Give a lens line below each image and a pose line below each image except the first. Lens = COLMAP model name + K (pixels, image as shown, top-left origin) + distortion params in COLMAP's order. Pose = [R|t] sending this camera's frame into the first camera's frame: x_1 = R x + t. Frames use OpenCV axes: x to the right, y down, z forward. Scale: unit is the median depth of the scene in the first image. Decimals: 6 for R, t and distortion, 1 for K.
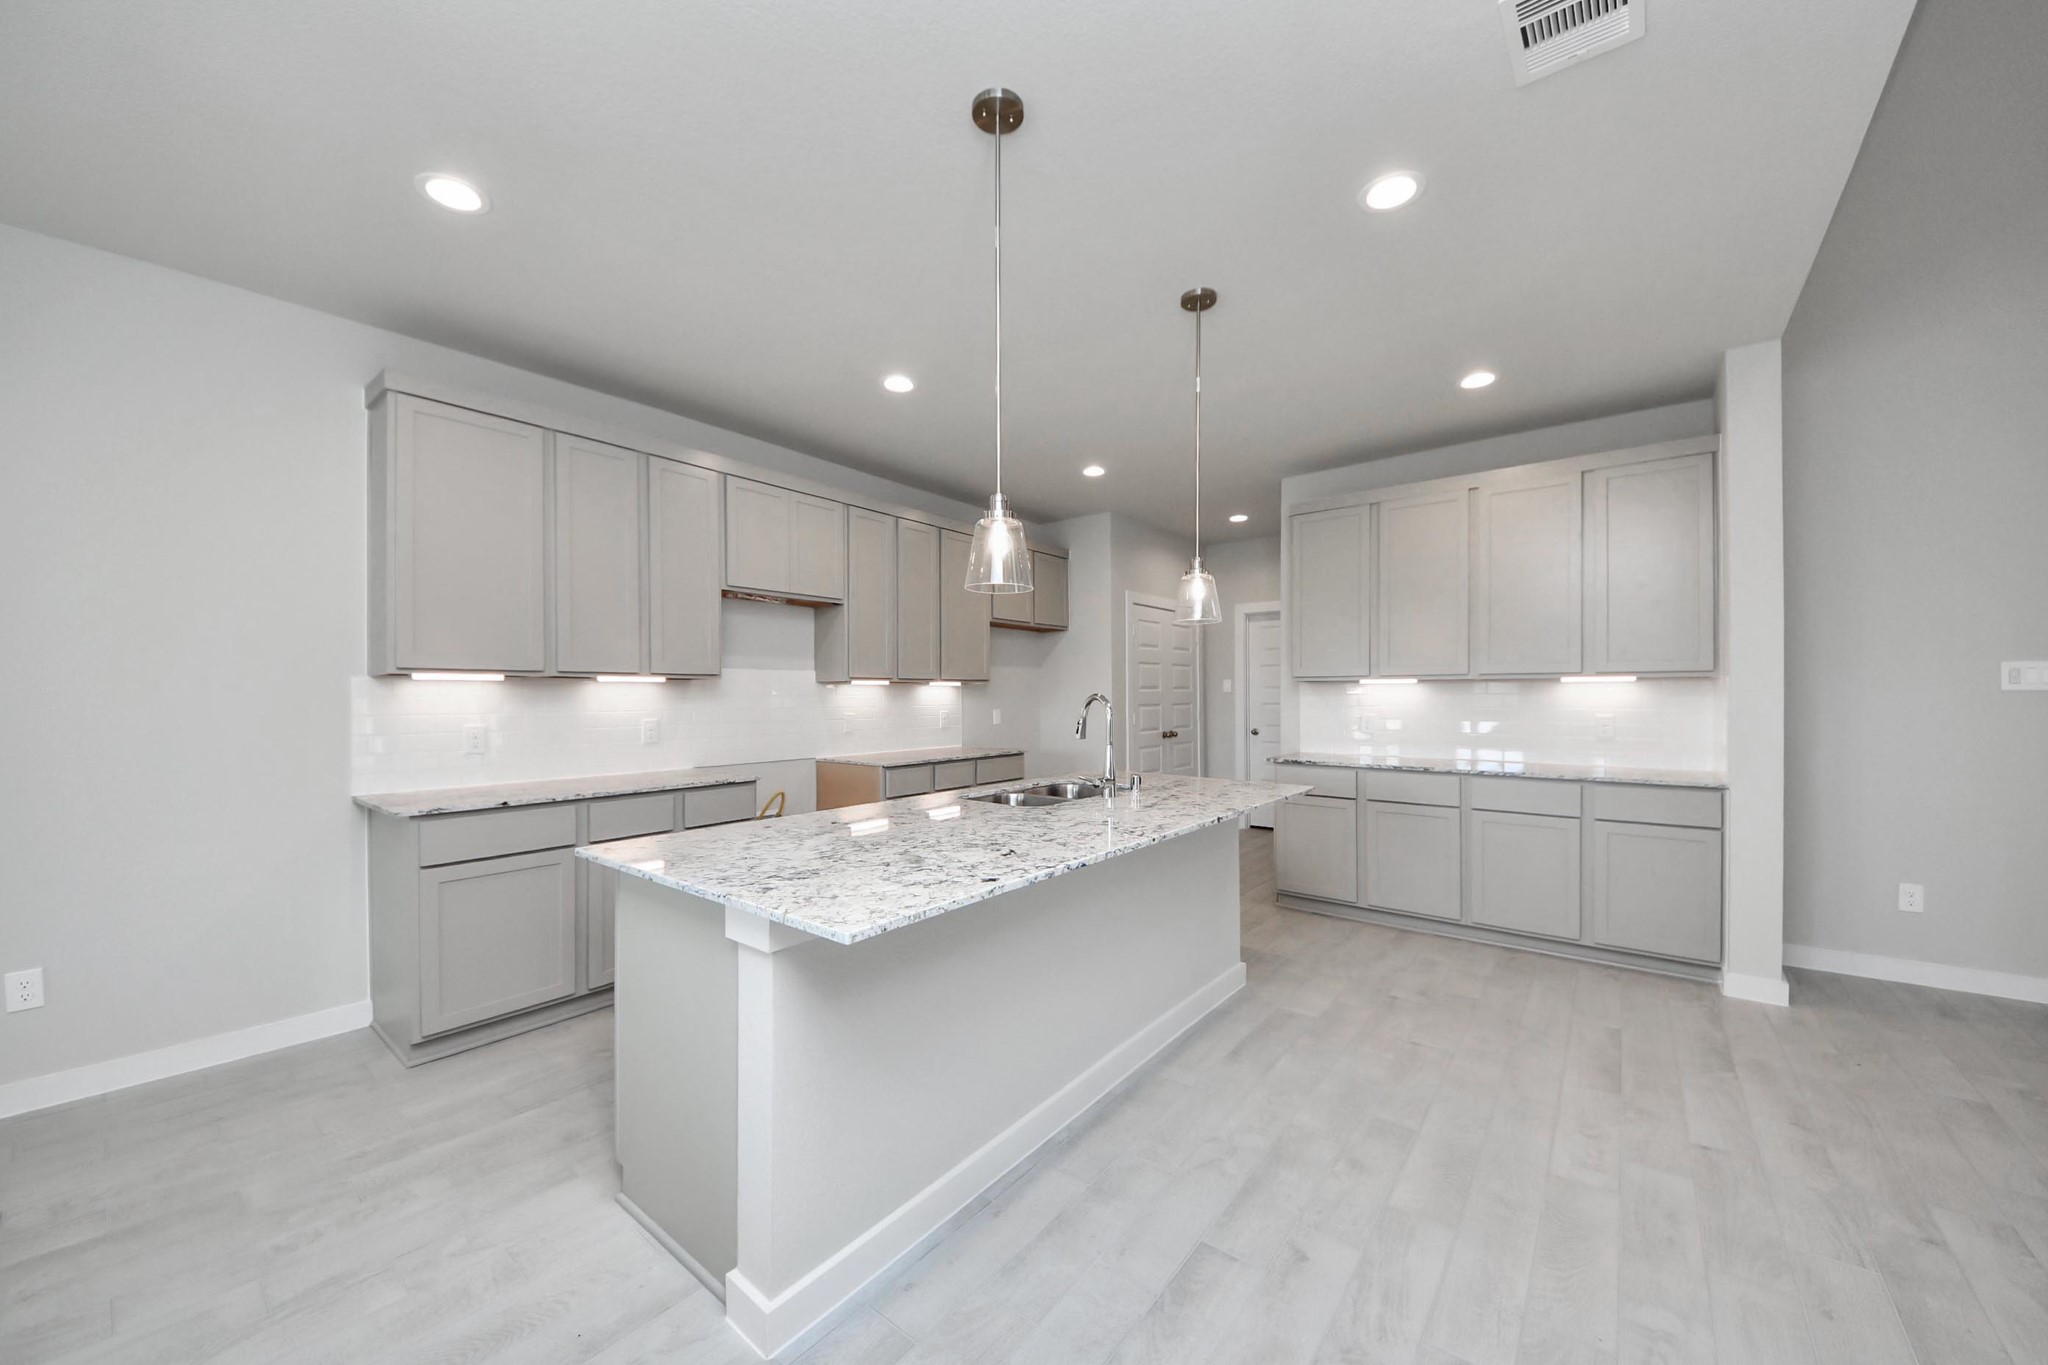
lens RADIAL K [[739.7, 0, 1028.5], [0, 739.7, 689.0], [0, 0, 1]] dist [0.000213, -0.000419]
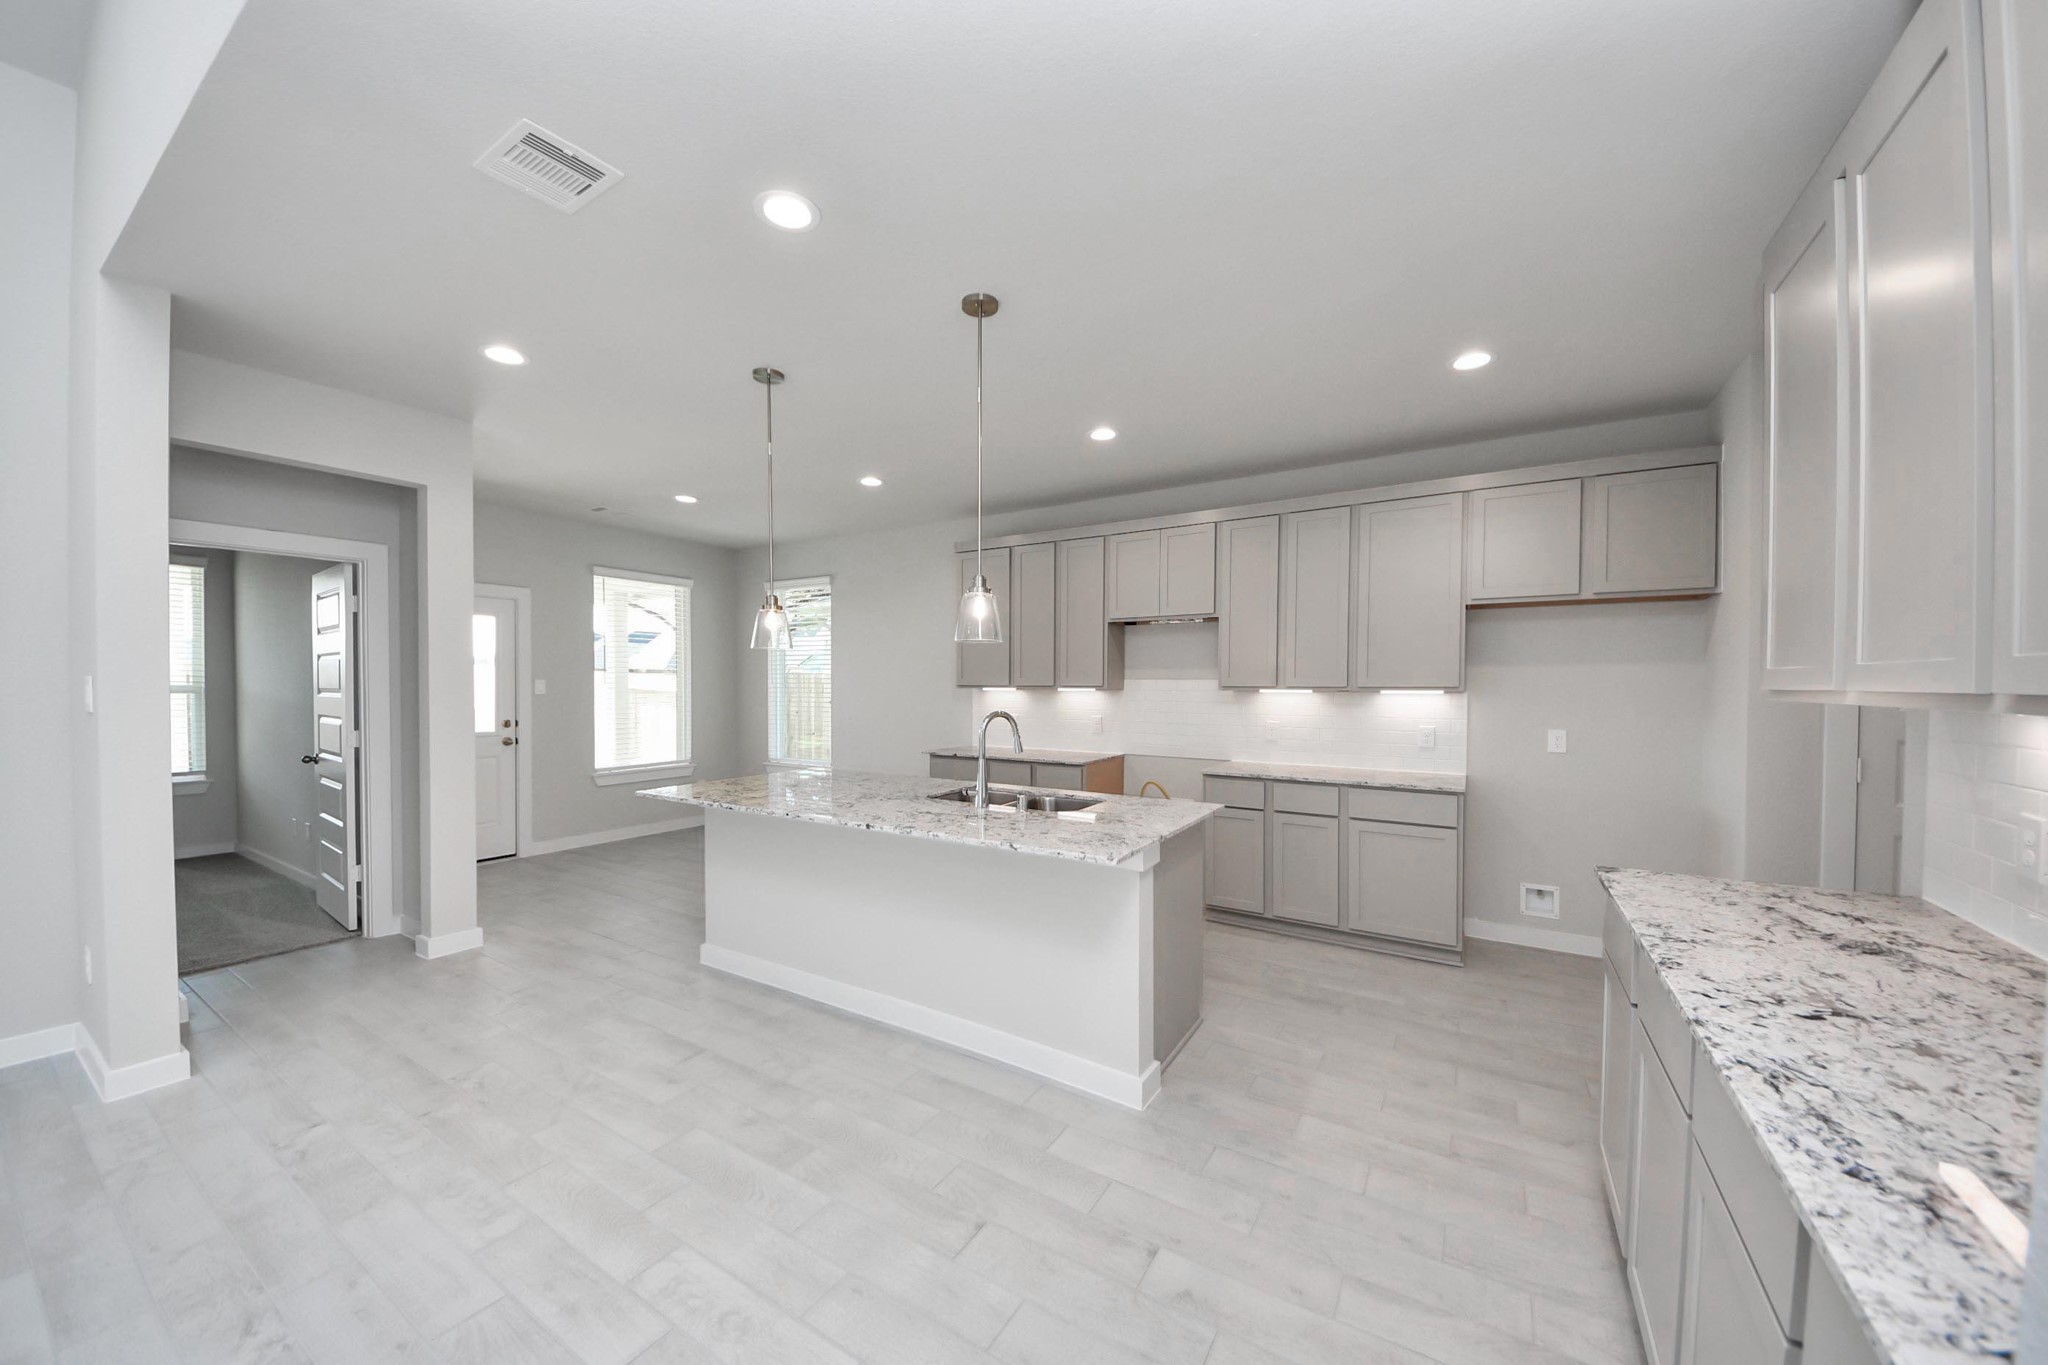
lens RADIAL K [[739.7, 0, 1028.5], [0, 739.7, 689.0], [0, 0, 1]] dist [0.000213, -0.000419]
pose [[0.111405, 0.004377, -0.993765, 1.201382], [0.000638, 0.999990, 0.004476, -0.026179], [0.993775, -0.001133, 0.111401, 0.960188]]
